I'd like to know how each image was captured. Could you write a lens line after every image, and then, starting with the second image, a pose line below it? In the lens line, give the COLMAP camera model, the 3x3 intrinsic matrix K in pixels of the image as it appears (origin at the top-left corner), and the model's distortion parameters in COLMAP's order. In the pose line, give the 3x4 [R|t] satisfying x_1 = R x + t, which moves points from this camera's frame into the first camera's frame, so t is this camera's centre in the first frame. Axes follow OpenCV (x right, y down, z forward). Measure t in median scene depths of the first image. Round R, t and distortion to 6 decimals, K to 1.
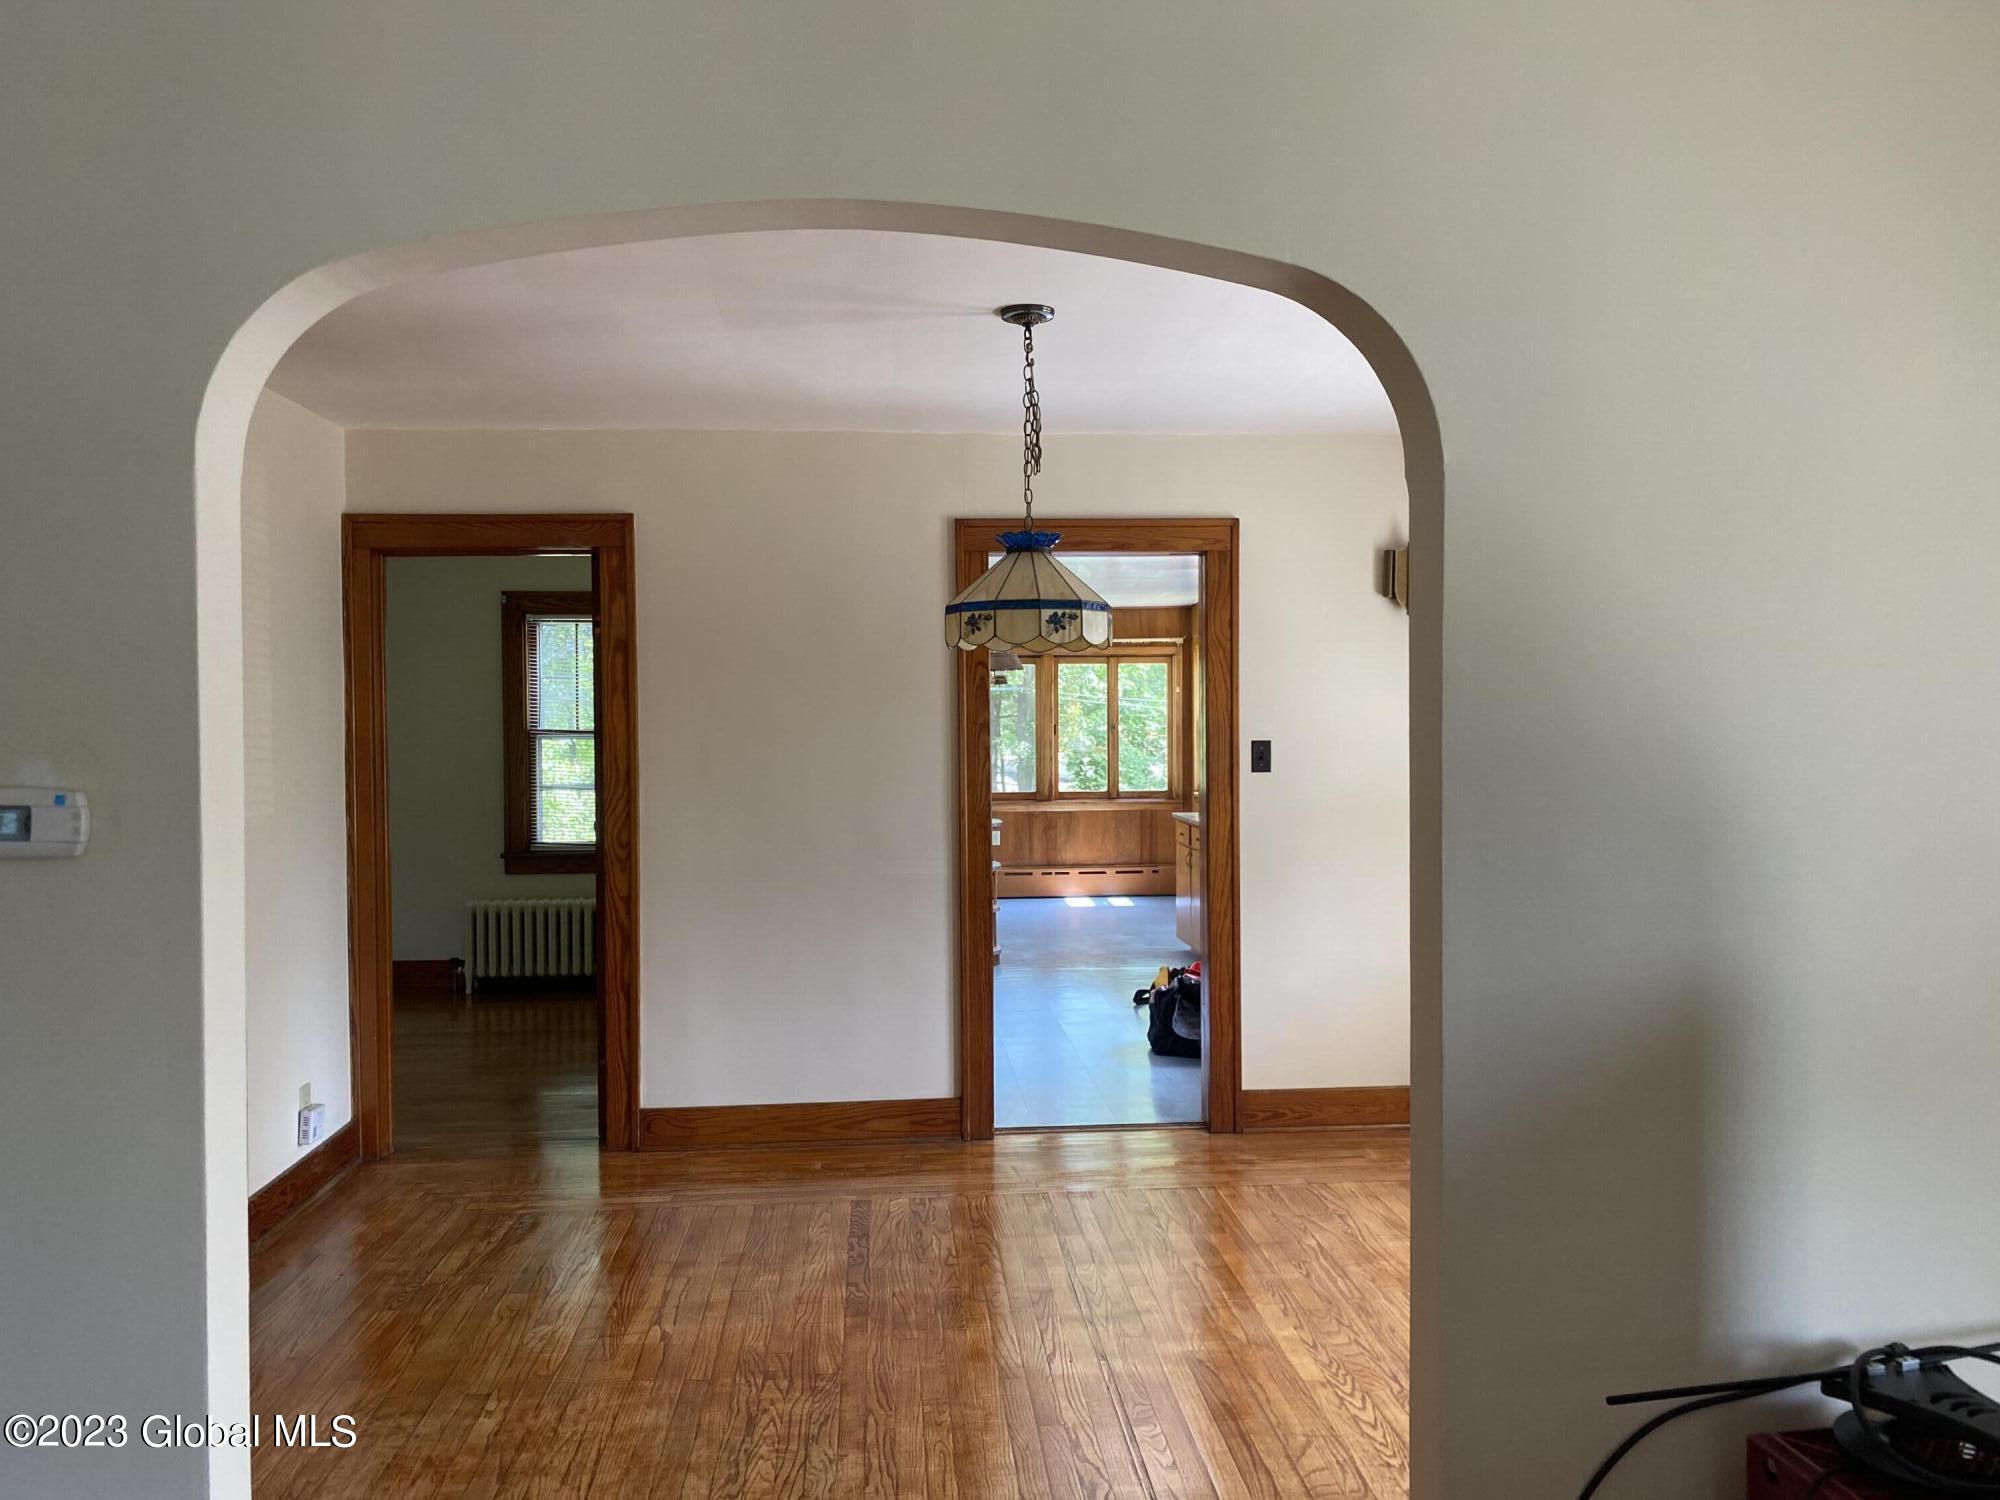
lens RADIAL K [[1521.7, 0, 1000.0], [0, 1521.7, 750.0], [0, 0, 1]] dist [0.028167, -0.015589]
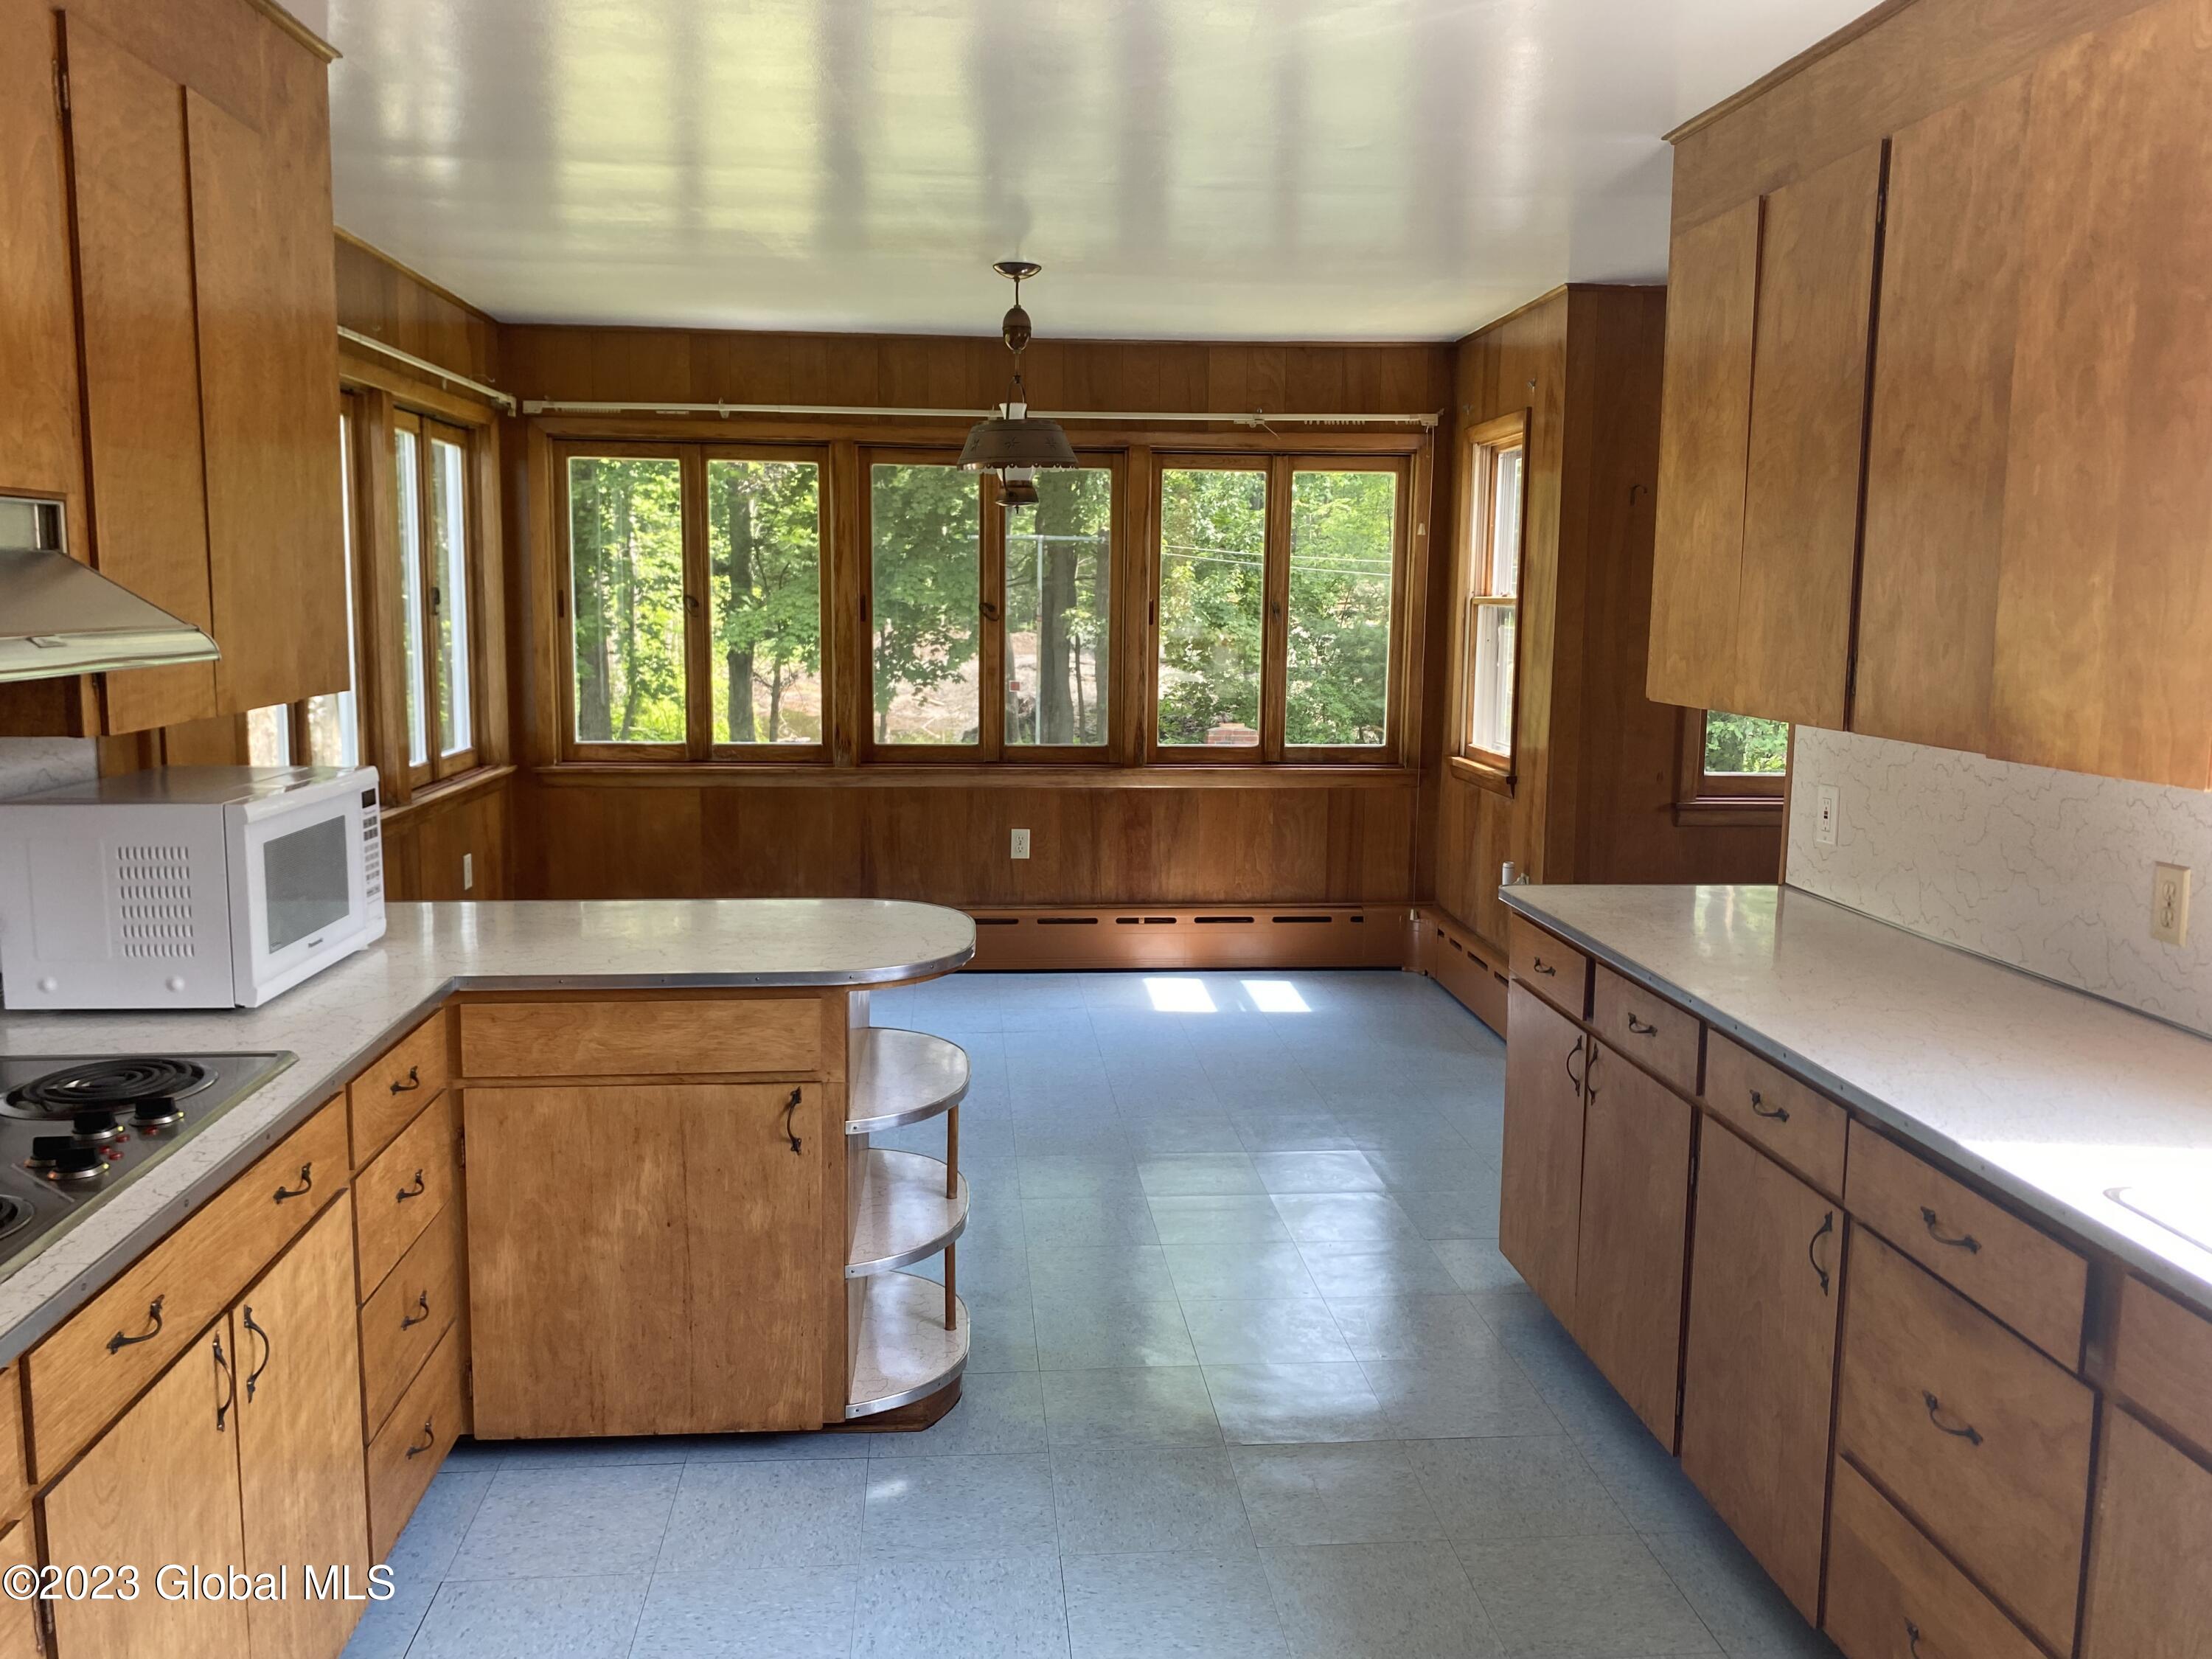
lens RADIAL K [[1683.0, 0, 1106.0], [0, 1683.0, 829.5], [0, 0, 1]] dist [0.028167, -0.015589]
pose [[0.999726, 0.018112, 0.014798, 0.034250], [-0.019856, 0.991605, 0.127771, -0.028727], [-0.012359, -0.128030, 0.991693, 1.050961]]
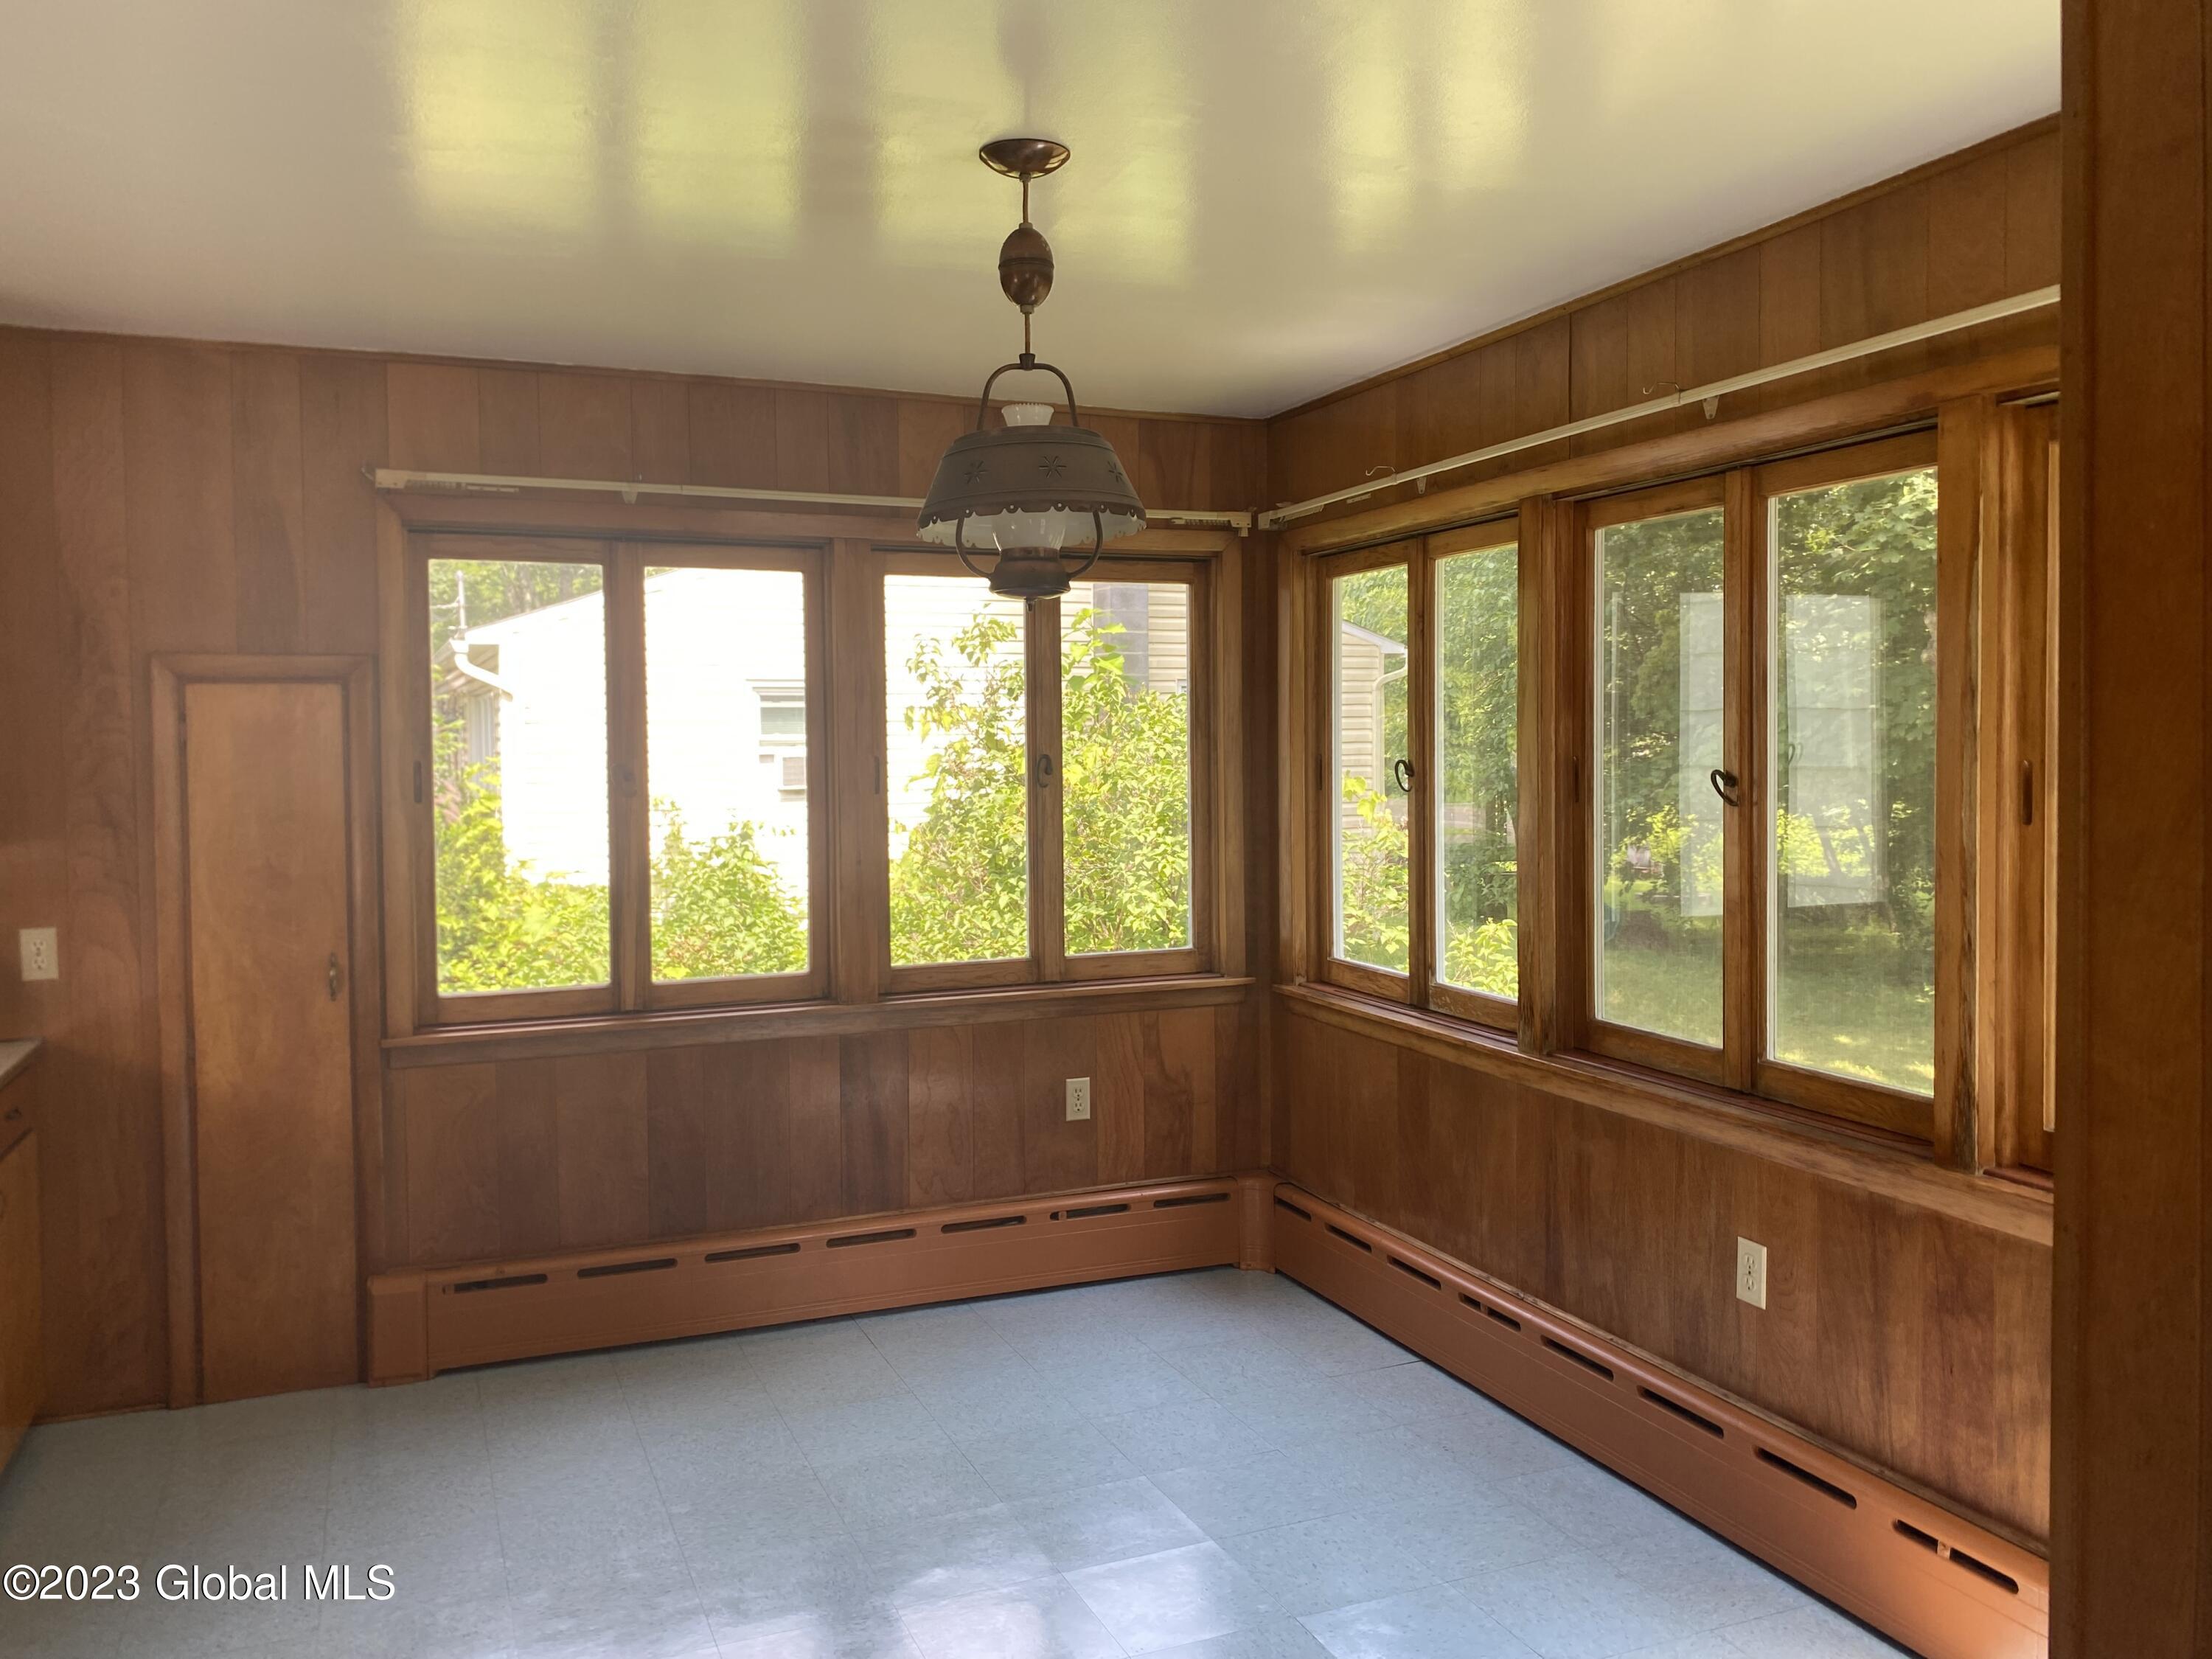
lens RADIAL K [[1682.8, 0, 1074.9], [0, 1682.8, 821.4], [0, 0, 1]] dist [0.069824, -0.084926]
pose [[0.293651, 0.052024, -0.954496, 0.439803], [-0.009216, 0.998626, 0.051594, -0.044231], [0.955868, -0.006354, 0.293726, 1.798617]]
